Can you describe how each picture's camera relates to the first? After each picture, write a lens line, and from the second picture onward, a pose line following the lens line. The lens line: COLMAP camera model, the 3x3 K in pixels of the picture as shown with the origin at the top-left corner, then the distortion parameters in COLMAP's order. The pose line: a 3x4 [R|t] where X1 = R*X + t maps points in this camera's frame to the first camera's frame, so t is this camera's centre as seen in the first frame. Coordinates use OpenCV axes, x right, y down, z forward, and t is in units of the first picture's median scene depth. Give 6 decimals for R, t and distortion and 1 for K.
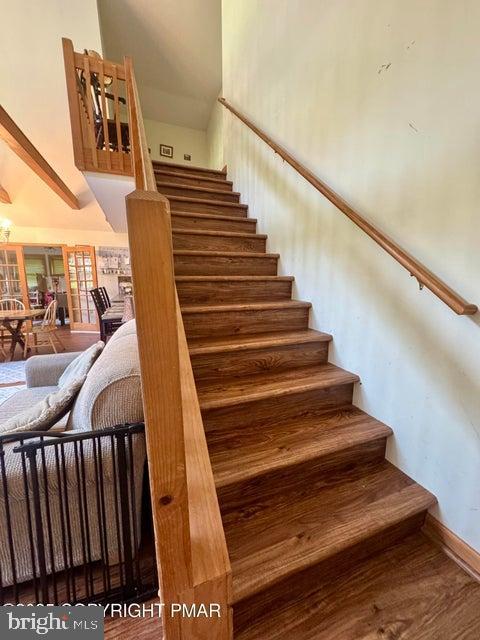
lens RADIAL K [[255.3, 0, 241.3], [0, 255.3, 321.3], [0, 0, 1]] dist [-0.000067, -0.000107]
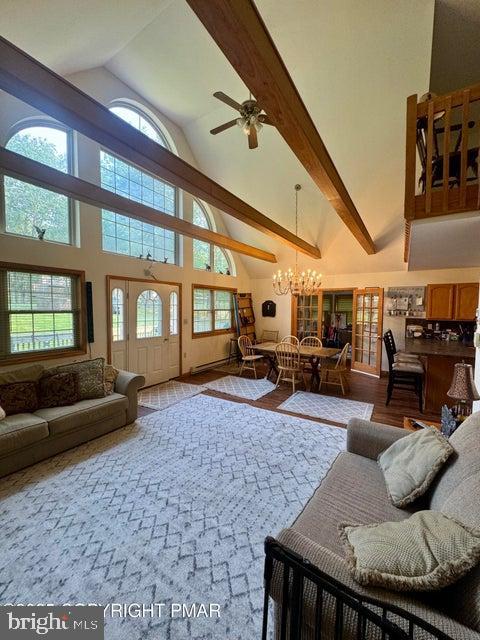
lens RADIAL K [[255.3, 0, 241.9], [0, 255.3, 320.2], [0, 0, 1]] dist [-0.000067, -0.000107]
pose [[0.598242, 0.050120, -0.799747, -0.111063], [-0.141808, 0.988911, -0.044103, -0.048941], [0.788668, 0.139795, 0.598715, 0.003167]]
